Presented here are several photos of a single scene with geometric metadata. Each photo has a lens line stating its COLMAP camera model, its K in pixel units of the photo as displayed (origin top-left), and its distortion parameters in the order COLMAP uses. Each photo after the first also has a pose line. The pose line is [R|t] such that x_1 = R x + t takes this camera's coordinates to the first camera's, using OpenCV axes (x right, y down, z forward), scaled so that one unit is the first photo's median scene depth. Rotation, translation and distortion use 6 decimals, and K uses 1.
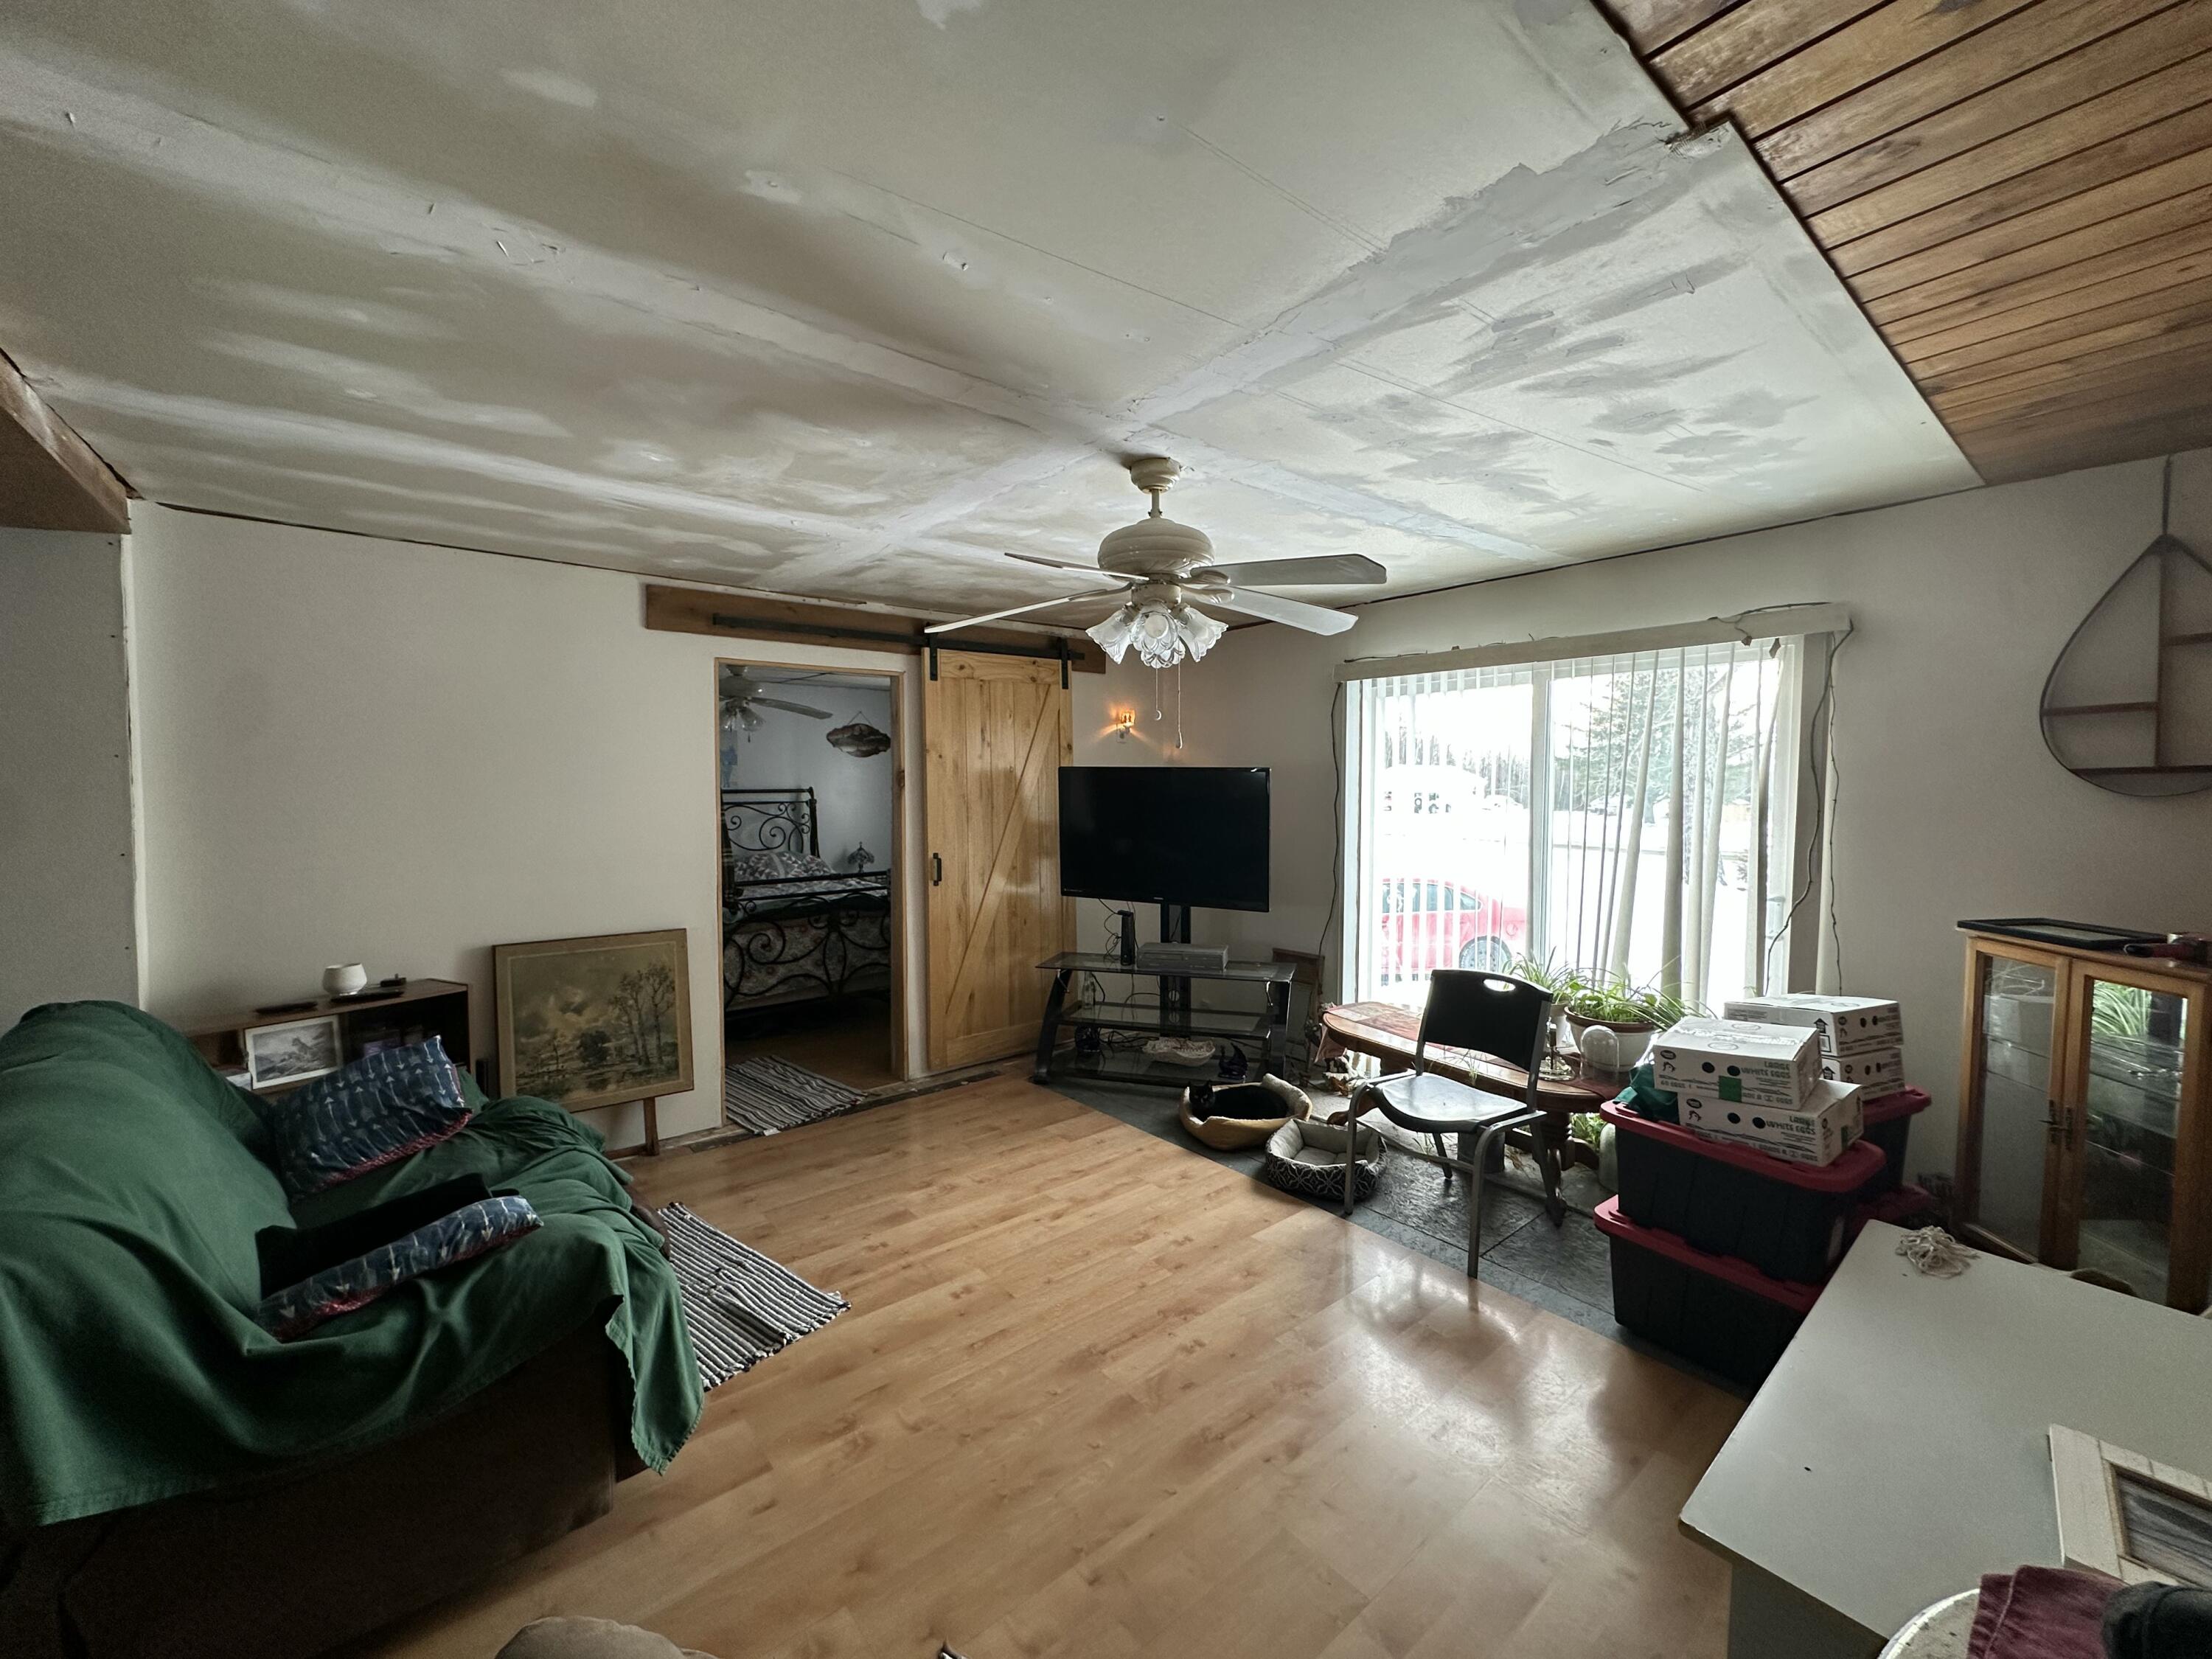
lens RADIAL K [[880.1, 0, 1105.9], [0, 880.1, 831.3], [0, 0, 1]] dist [-0.004105, 0.000291]
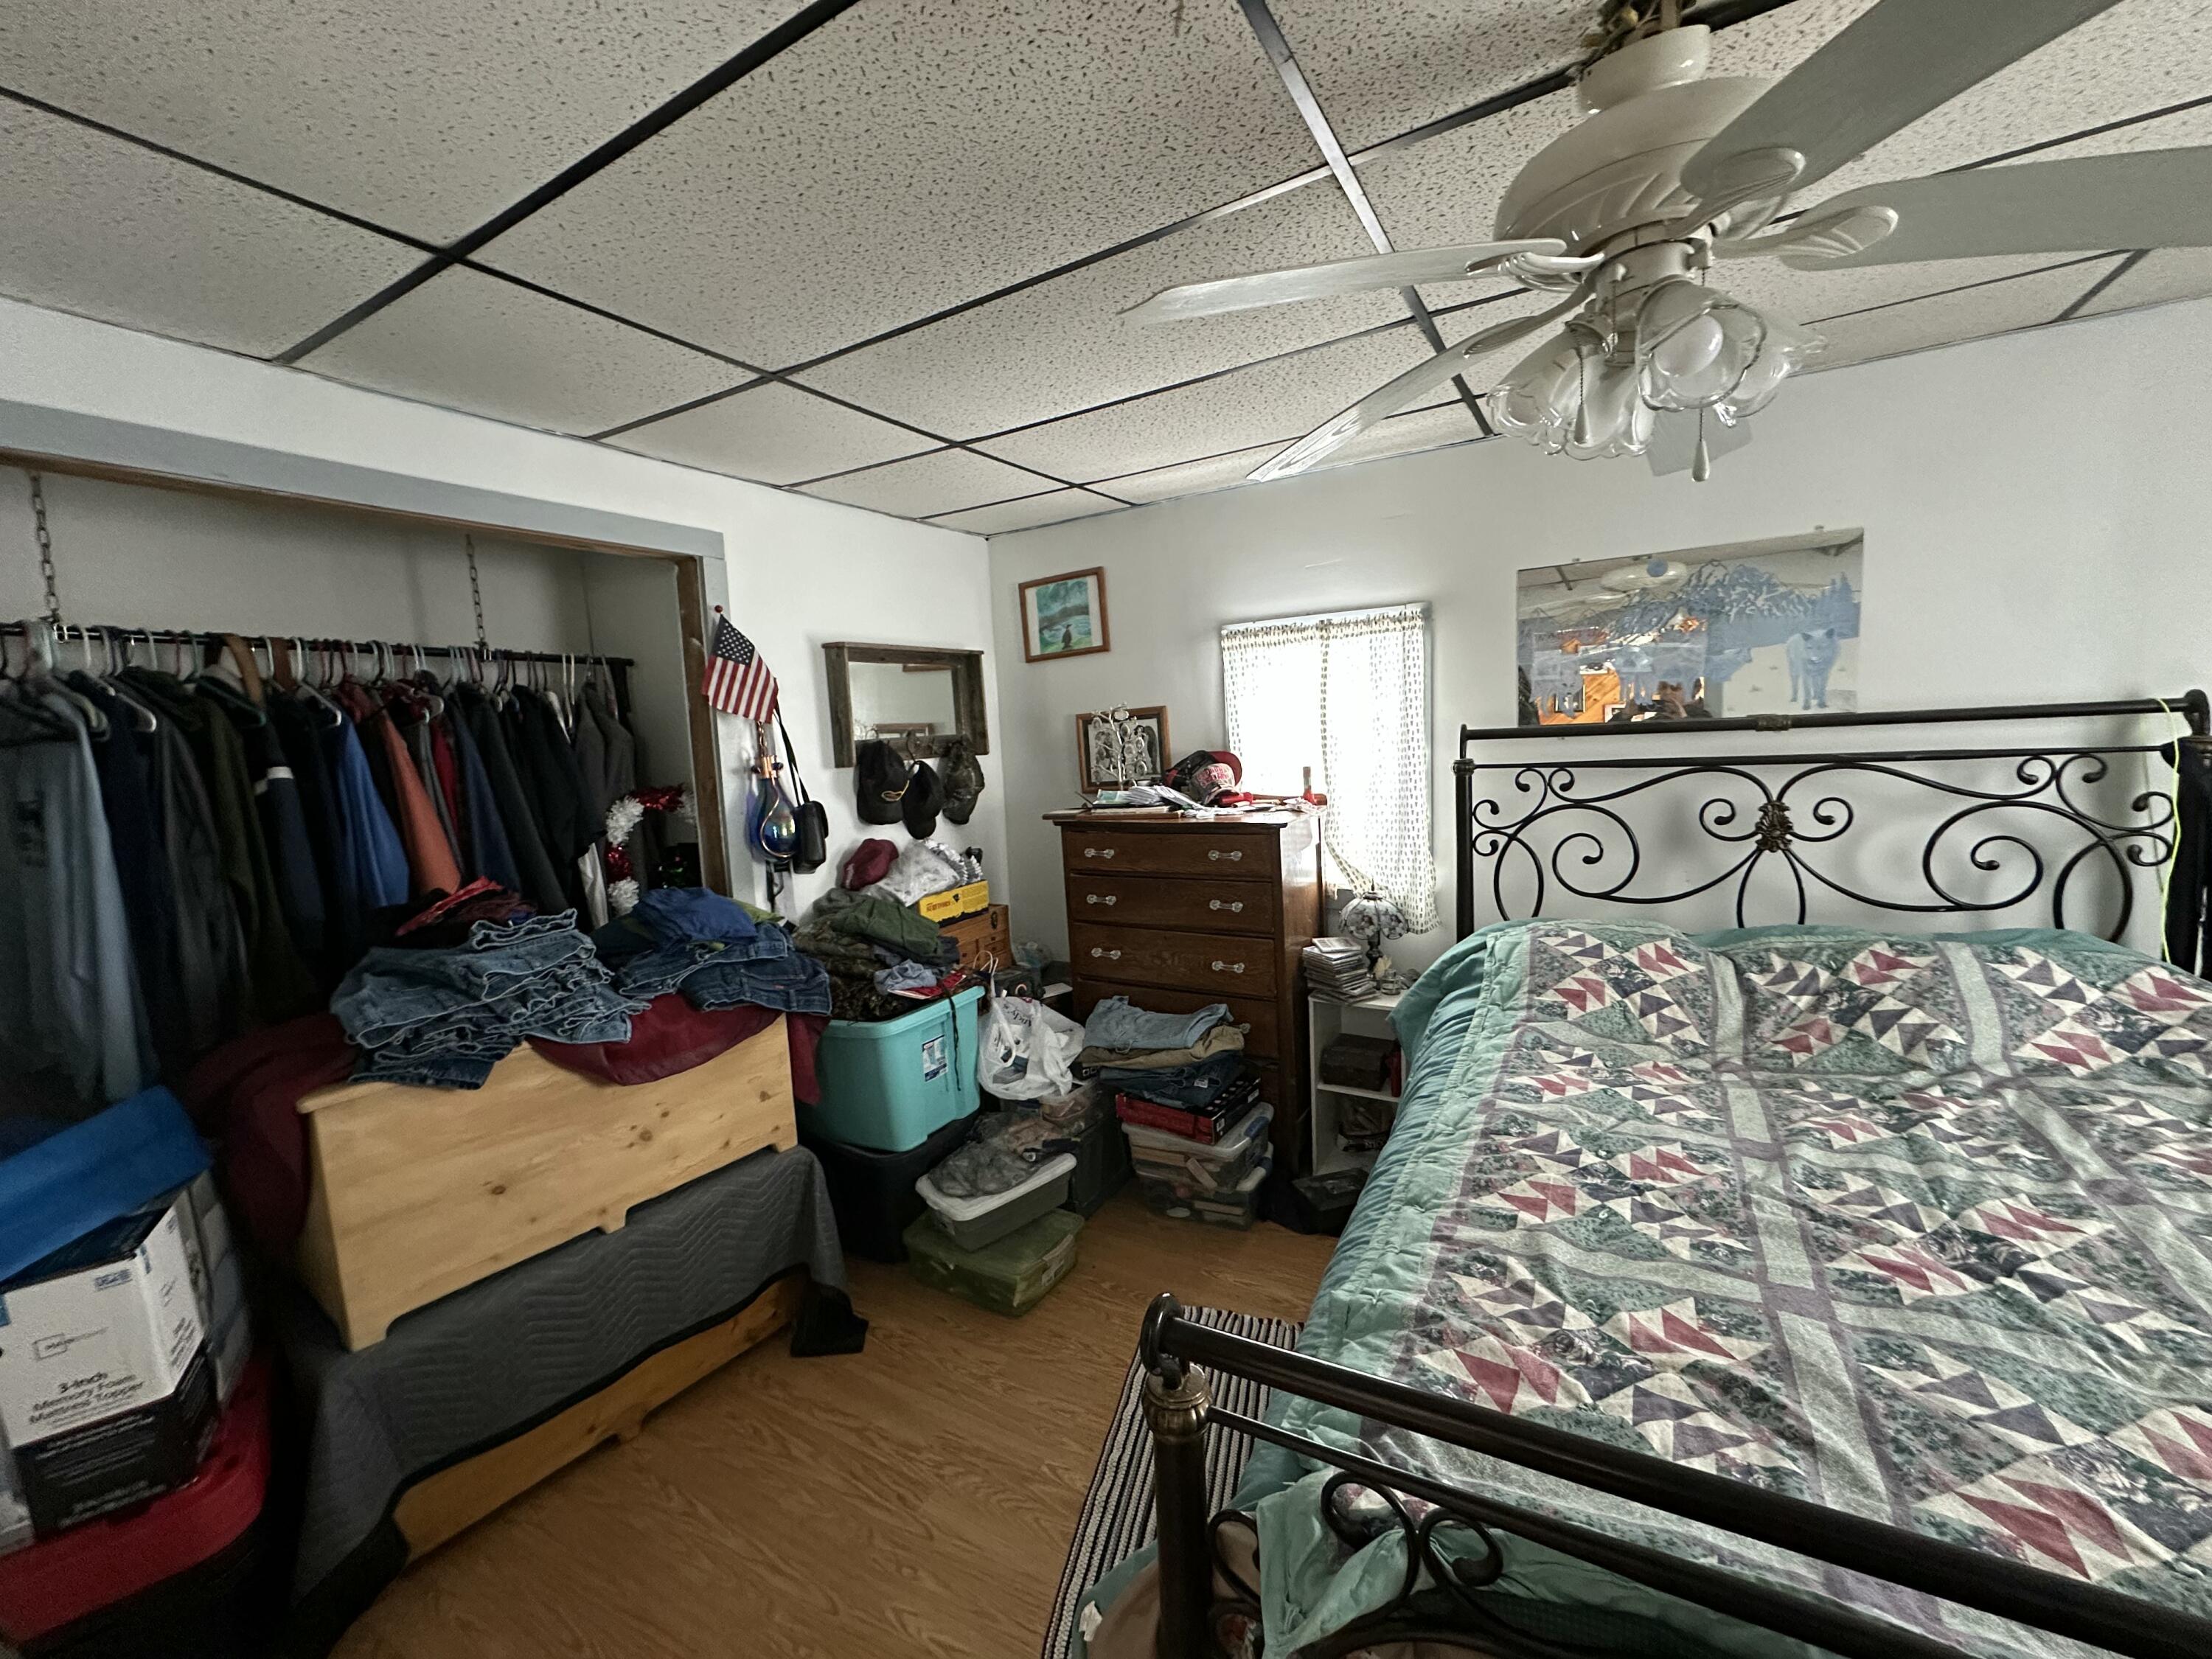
lens RADIAL K [[880.1, 0, 1109.6], [0, 880.1, 828.1], [0, 0, 1]] dist [-0.004105, 0.000291]
pose [[0.343804, 0.084922, -0.935194, -0.510937], [0.001172, 0.995863, 0.090862, -0.086064], [0.939041, -0.032335, 0.342282, 1.550332]]
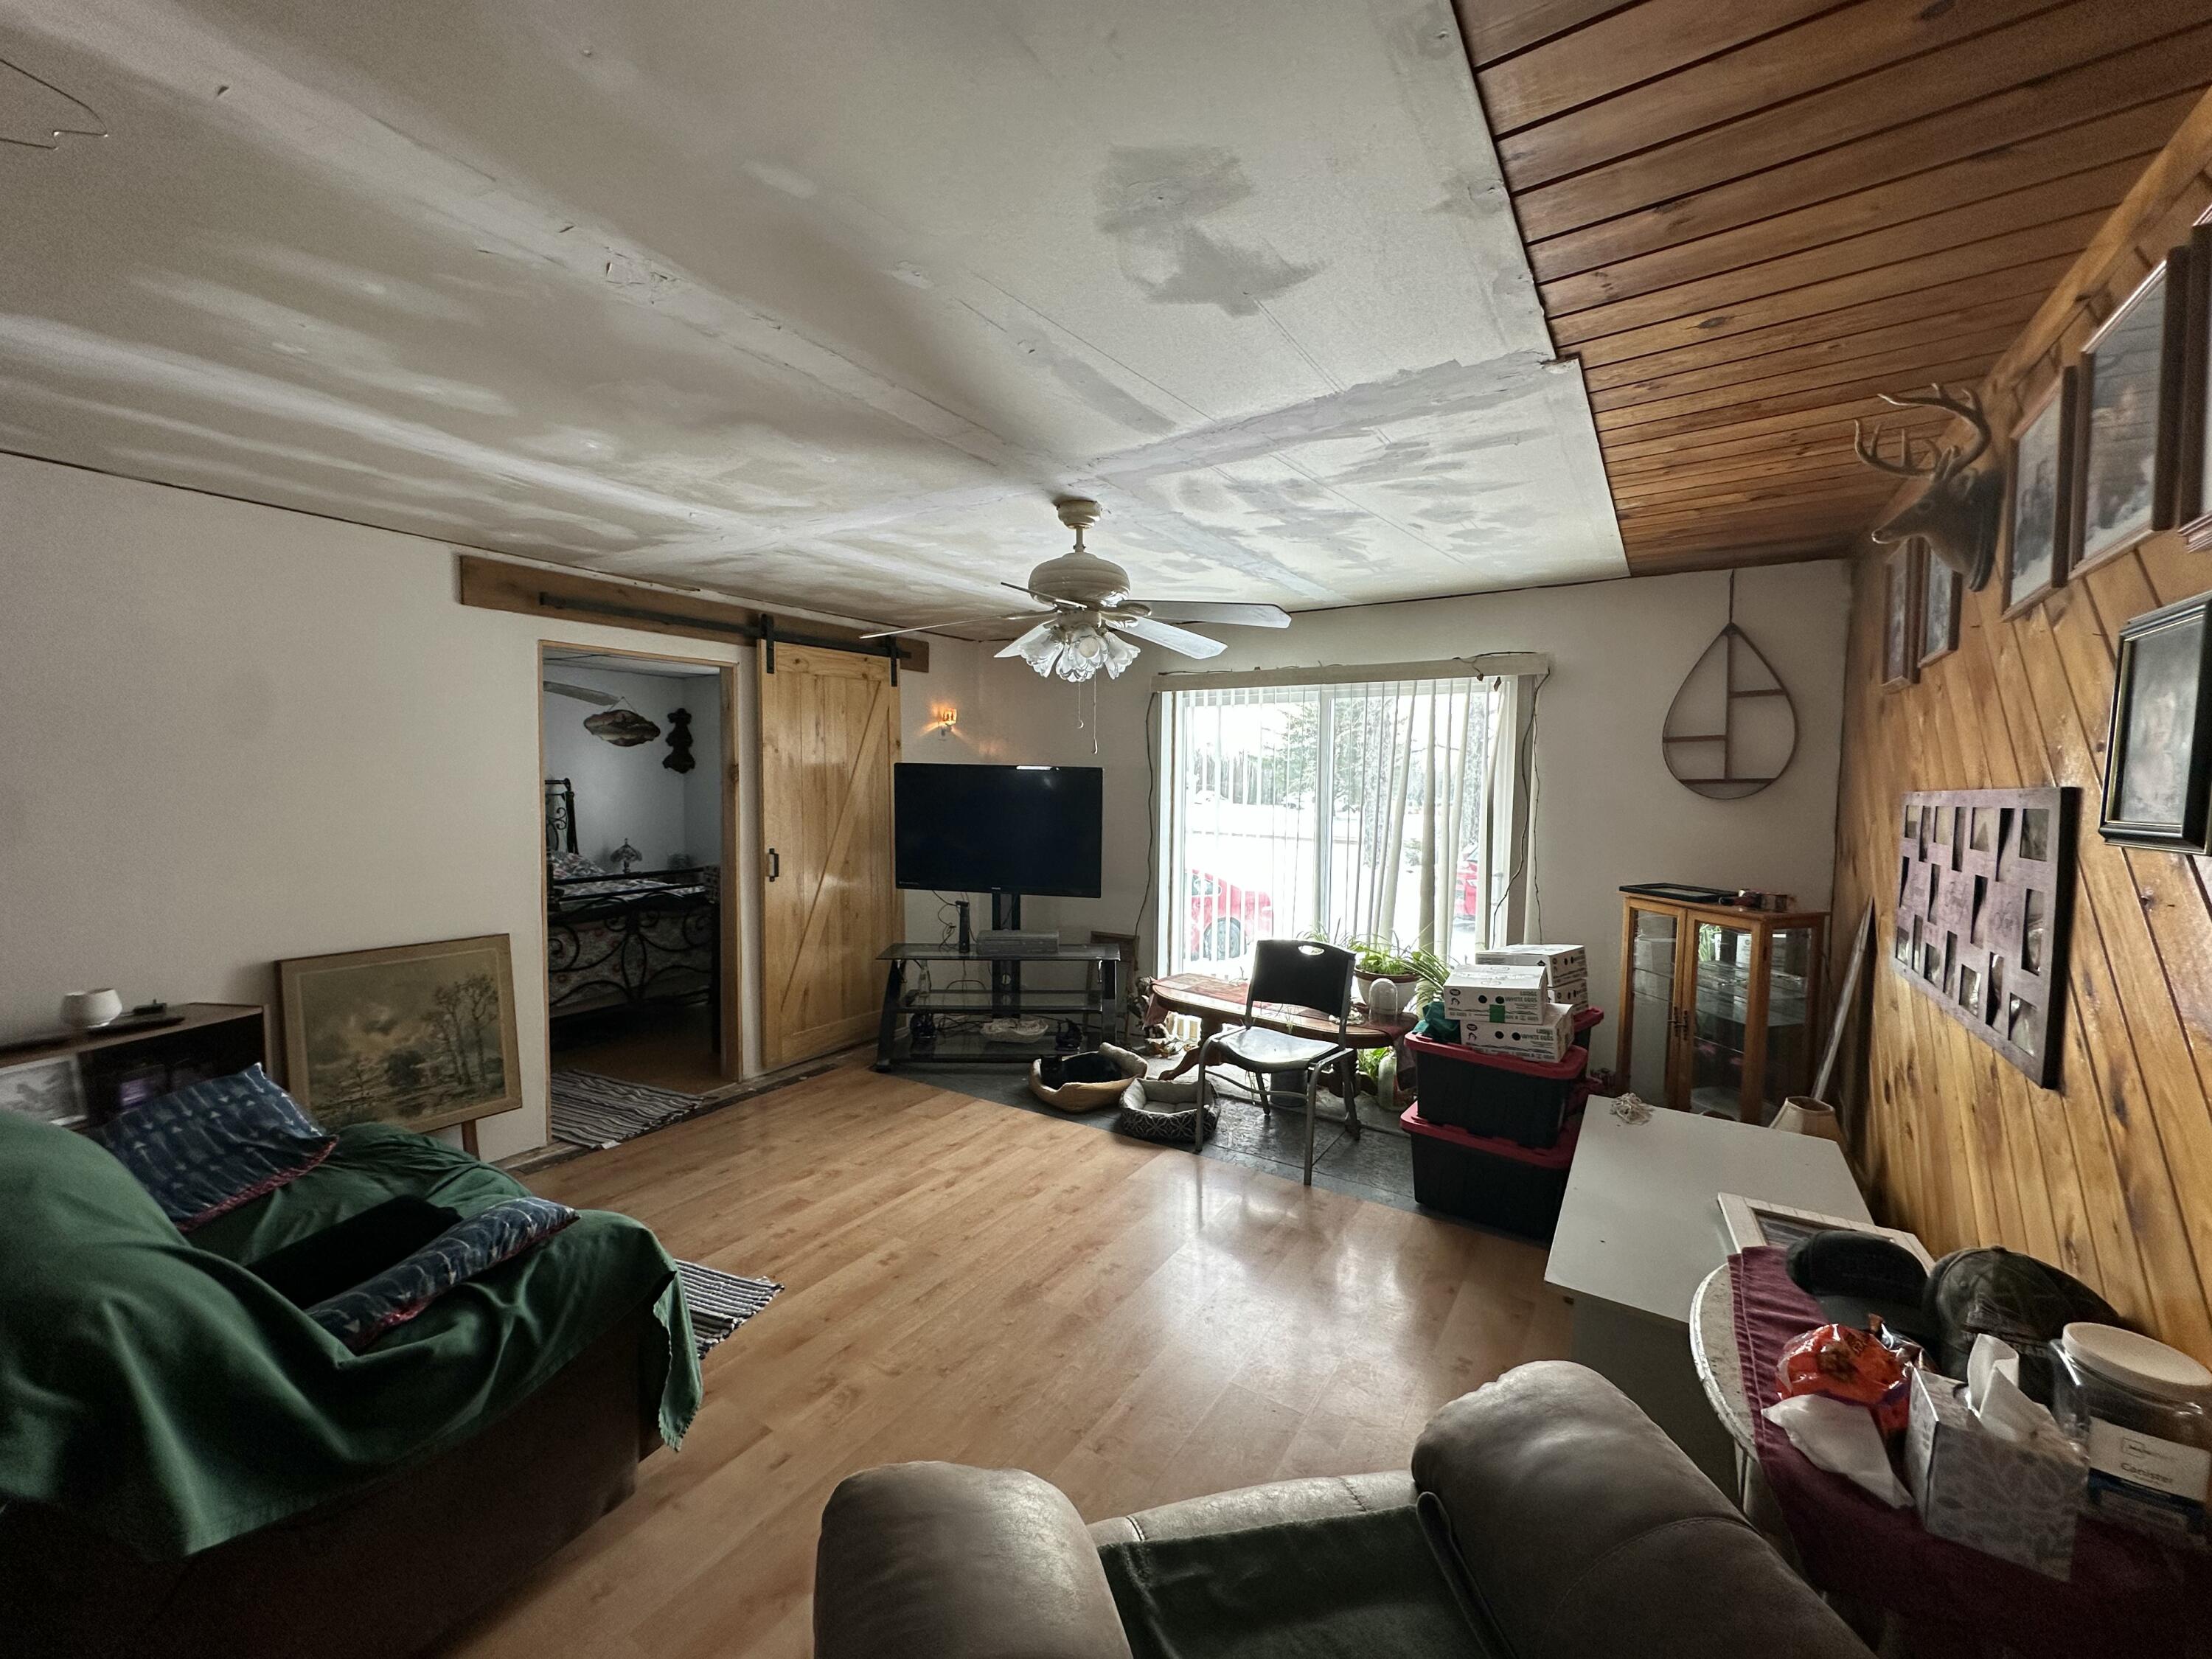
lens RADIAL K [[880.1, 0, 1105.3], [0, 880.1, 832.6], [0, 0, 1]] dist [-0.004105, 0.000291]
pose [[0.952997, -0.007057, 0.302896, -0.207356], [0.004399, 0.999946, 0.009455, -0.001139], [-0.302946, -0.007679, 0.952977, -0.081731]]
